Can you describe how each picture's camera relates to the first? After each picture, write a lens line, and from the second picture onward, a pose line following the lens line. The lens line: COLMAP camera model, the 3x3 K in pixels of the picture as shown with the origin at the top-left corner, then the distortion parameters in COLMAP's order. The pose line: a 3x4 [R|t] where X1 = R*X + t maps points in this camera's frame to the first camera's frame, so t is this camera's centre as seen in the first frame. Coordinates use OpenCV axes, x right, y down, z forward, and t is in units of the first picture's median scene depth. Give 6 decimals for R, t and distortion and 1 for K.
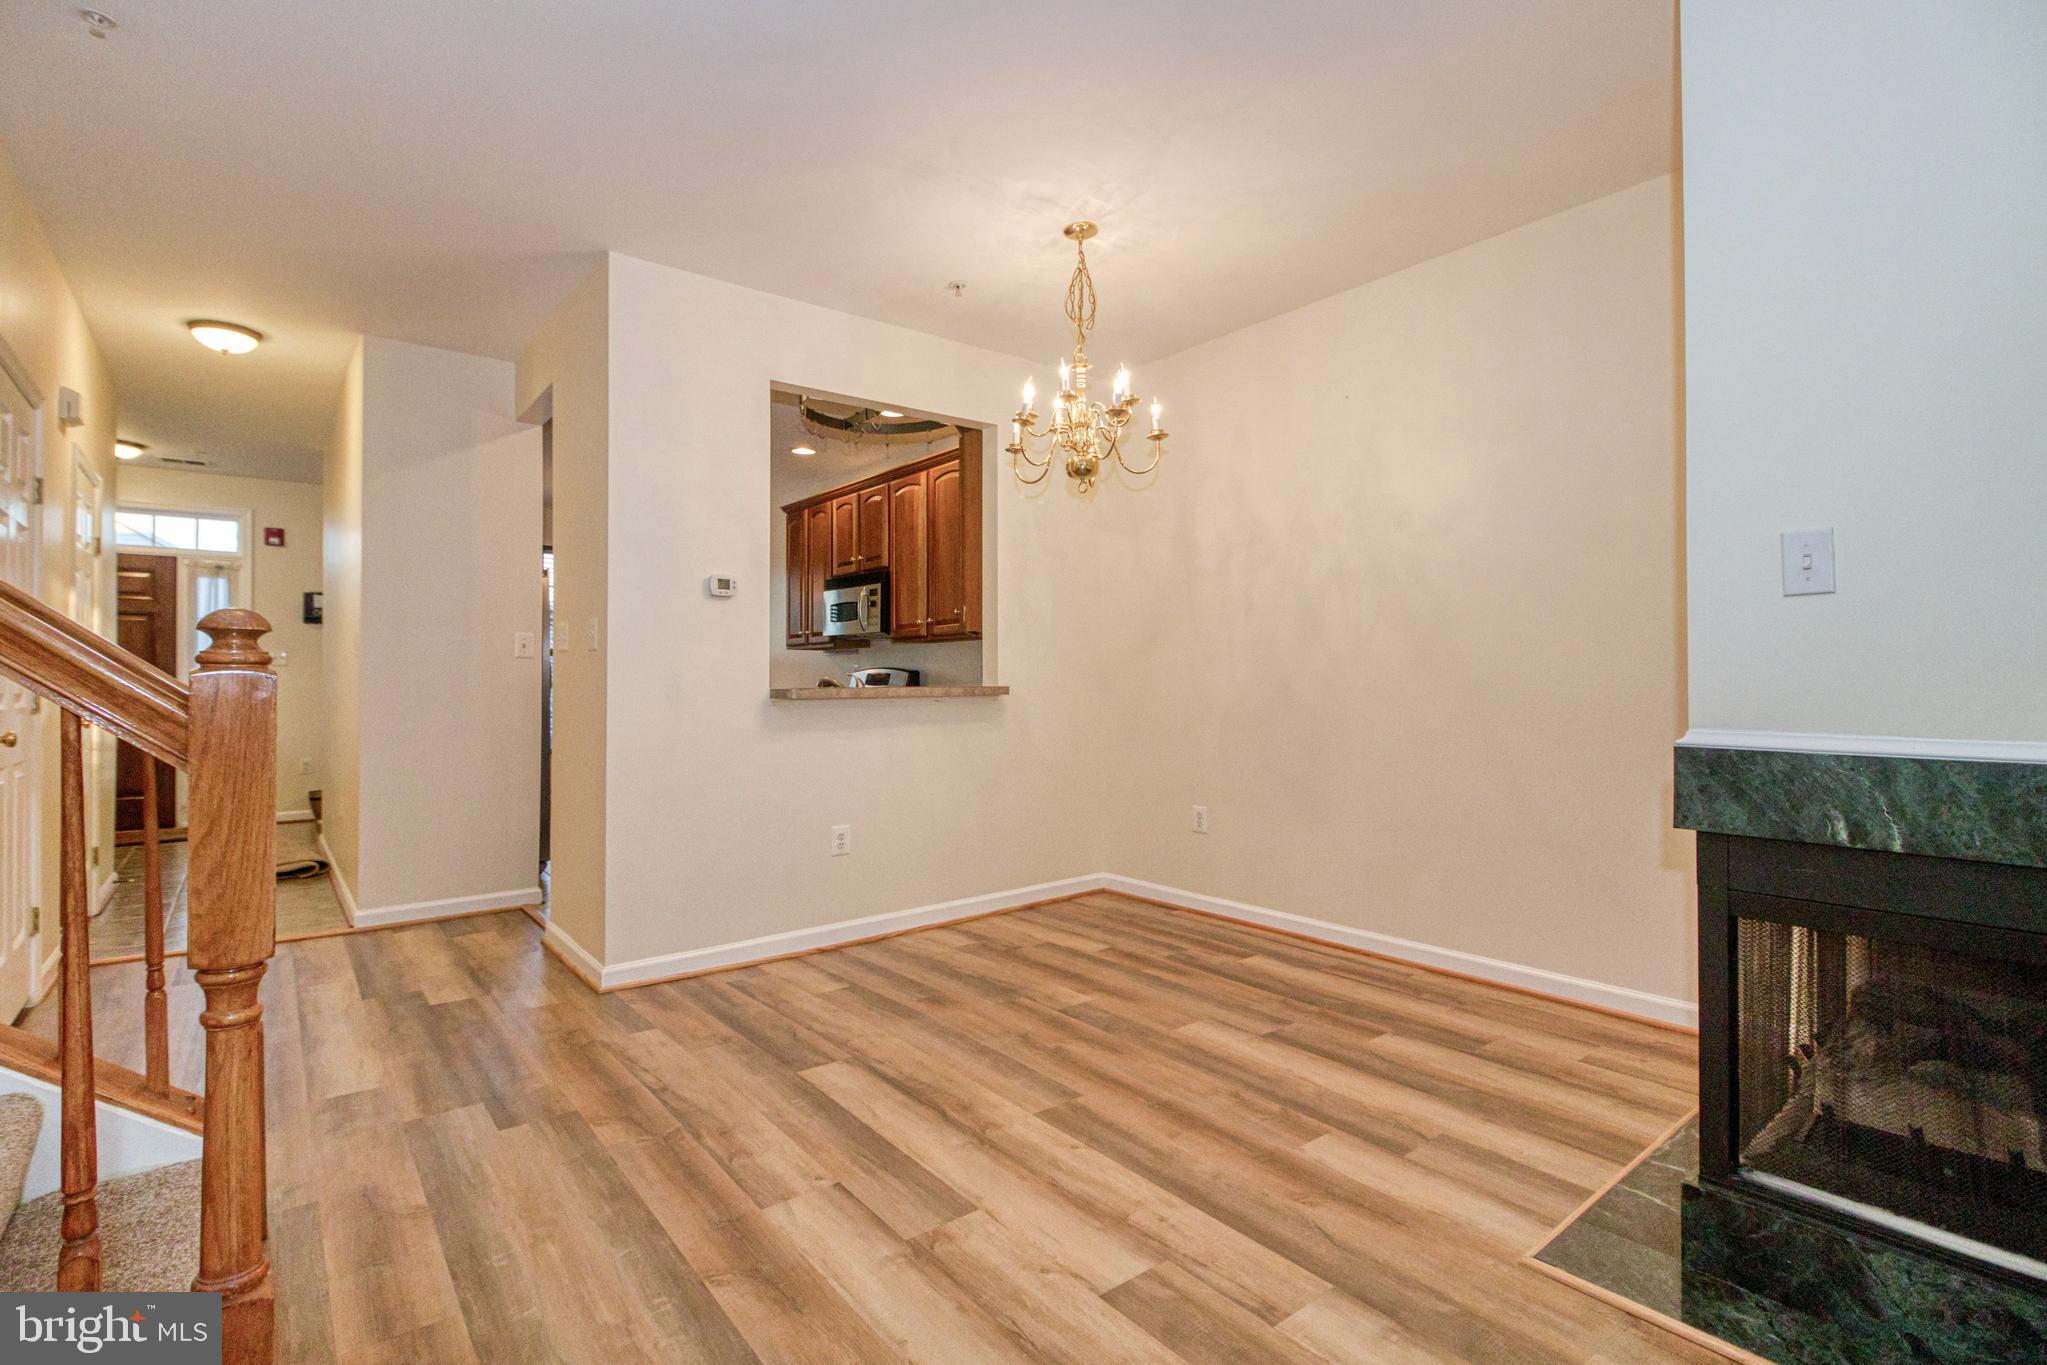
lens RADIAL K [[936.6, 0, 993.0], [0, 936.6, 672.3], [0, 0, 1]] dist [0.003446, -0.000115]
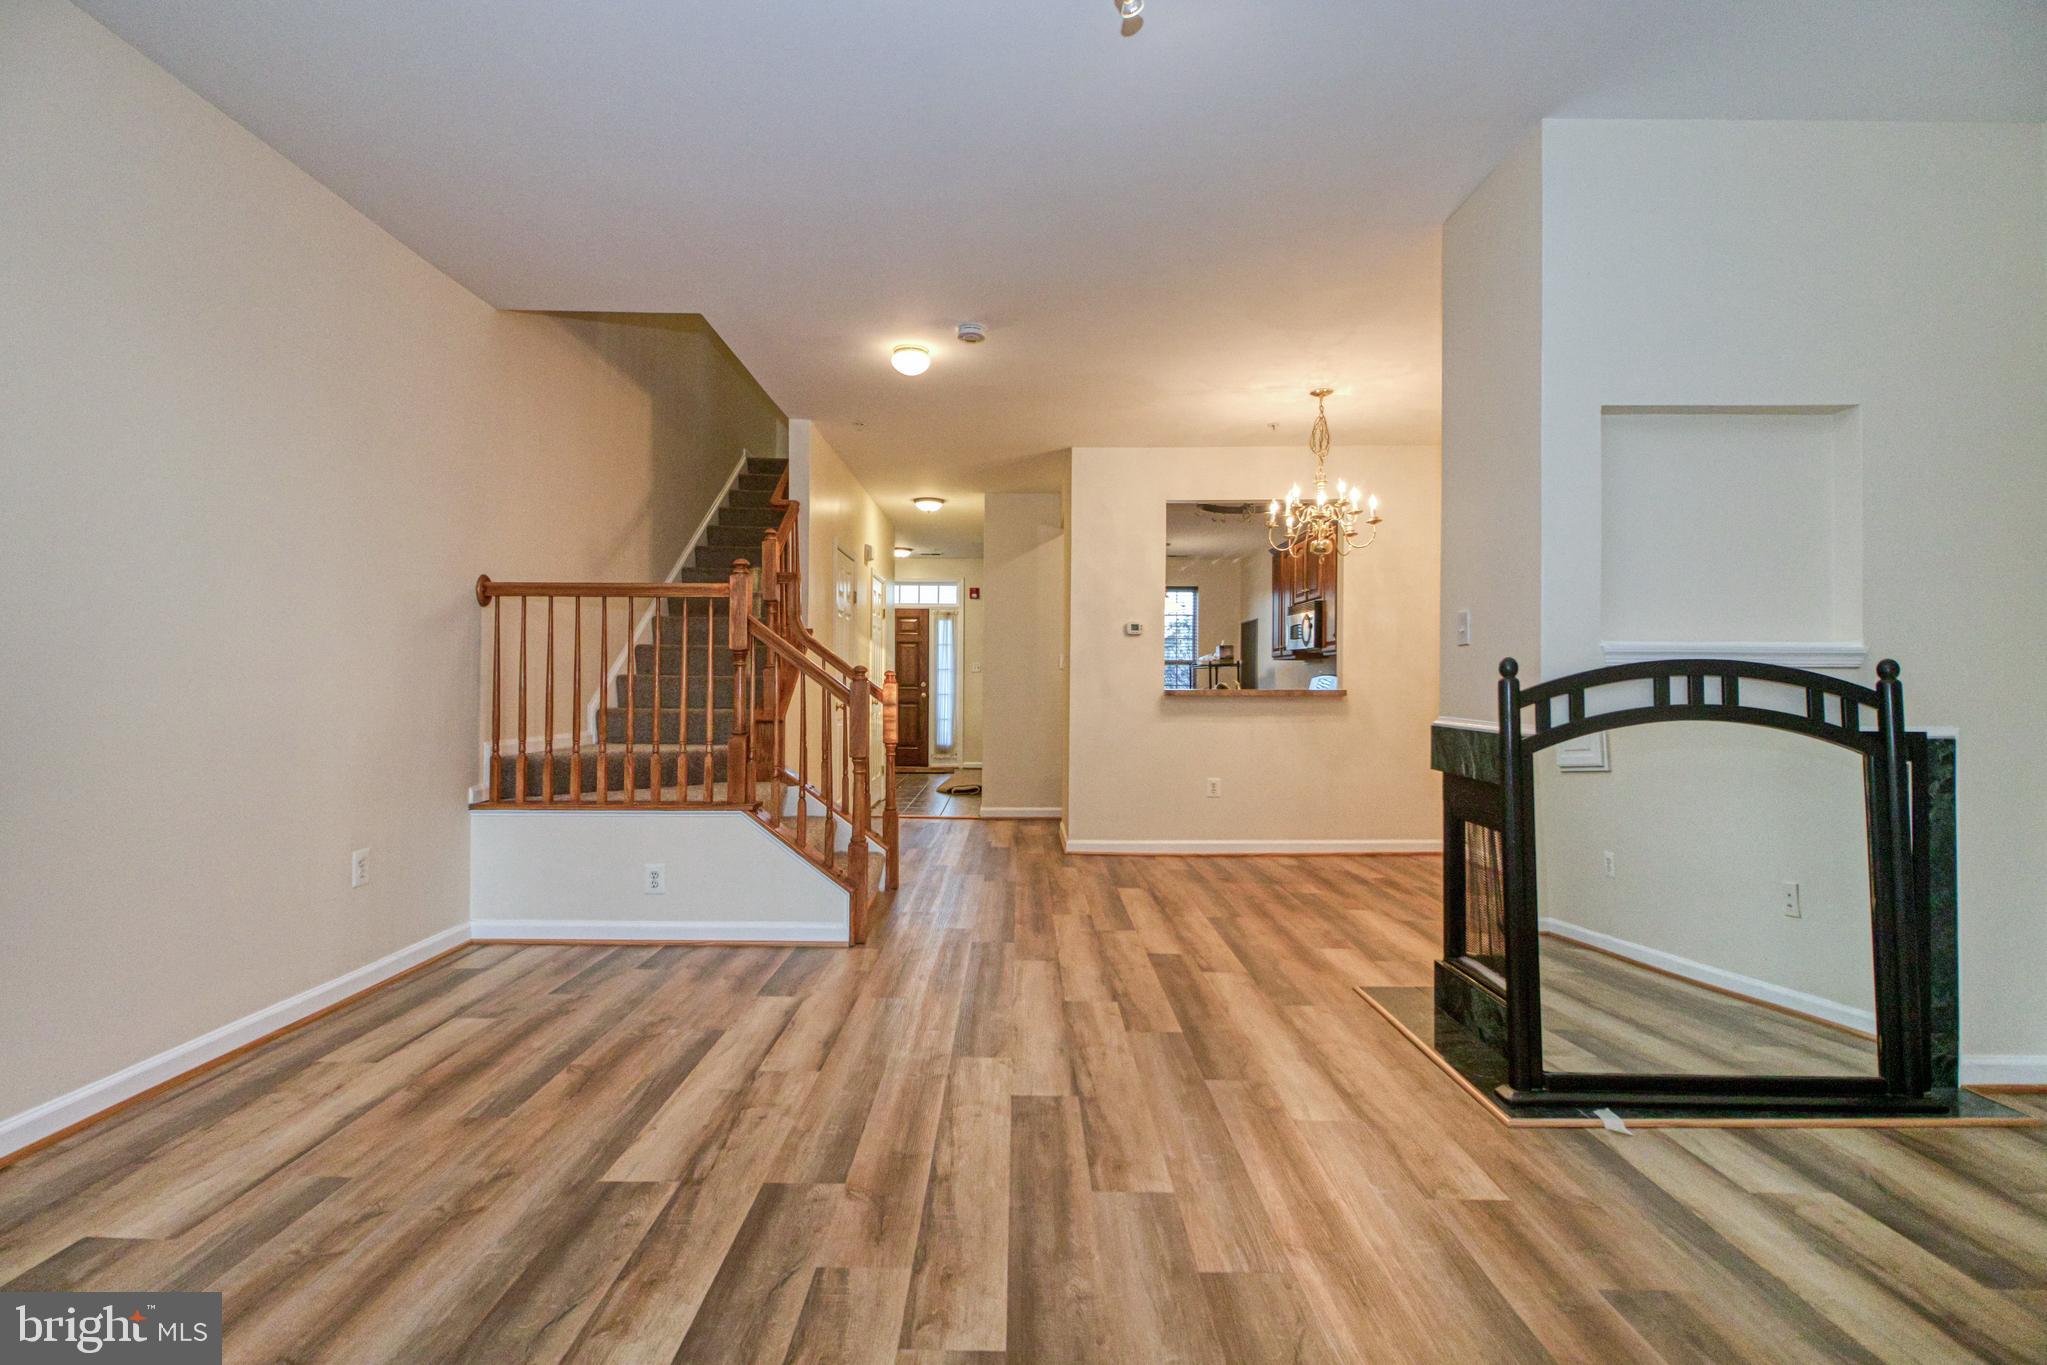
lens RADIAL K [[941.5, 0, 1023.5], [0, 941.5, 682.5], [0, 0, 1]] dist [0.001884, -0.001085]
pose [[0.790485, 0.006889, -0.612443, 0.639792], [-0.001171, 0.999952, 0.009738, -0.011970], [0.612480, -0.006980, 0.790455, -0.504455]]
